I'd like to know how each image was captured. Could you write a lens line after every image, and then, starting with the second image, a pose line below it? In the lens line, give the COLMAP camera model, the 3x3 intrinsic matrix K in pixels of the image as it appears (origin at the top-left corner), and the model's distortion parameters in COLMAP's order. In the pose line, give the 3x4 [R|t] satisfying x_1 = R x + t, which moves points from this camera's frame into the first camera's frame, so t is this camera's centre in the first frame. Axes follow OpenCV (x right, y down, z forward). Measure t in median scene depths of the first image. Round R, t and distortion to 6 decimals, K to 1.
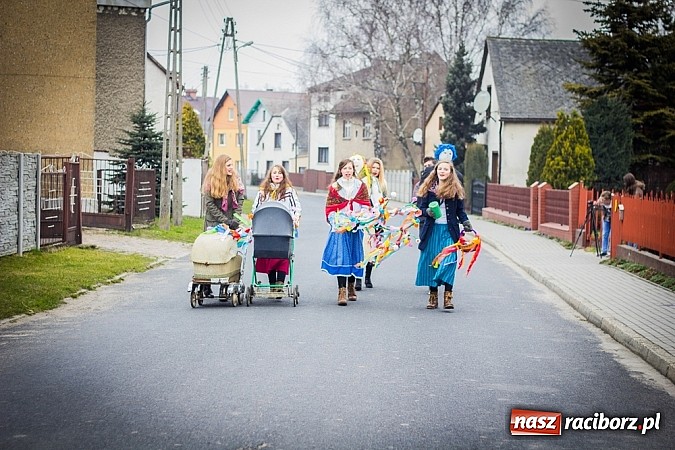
lens RADIAL K [[1546.4, 0, 337.5], [0, 1546.4, 225.0], [0, 0, 1]] dist [-0.048034, -0.333901]
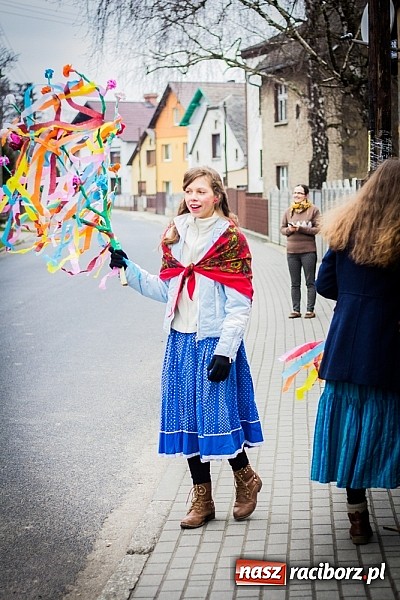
lens RADIAL K [[1374.6, 0, 200.0], [0, 1374.6, 300.0], [0, 0, 1]] dist [-0.048034, -0.333901]
pose [[0.990731, -0.030913, -0.132271, 0.090611], [0.036558, 0.998512, 0.040464, -0.043547], [0.130824, -0.044924, 0.990387, 1.352450]]
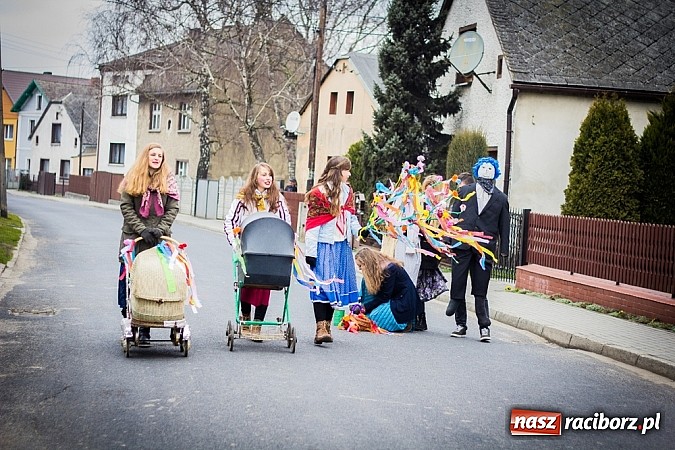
lens RADIAL K [[1546.4, 0, 337.5], [0, 1546.4, 225.0], [0, 0, 1]] dist [-0.048034, -0.333901]
pose [[0.988701, 0.034718, 0.145825, -0.032322], [-0.033834, 0.999391, -0.008537, -0.020626], [-0.146033, 0.003507, 0.989274, 0.656899]]
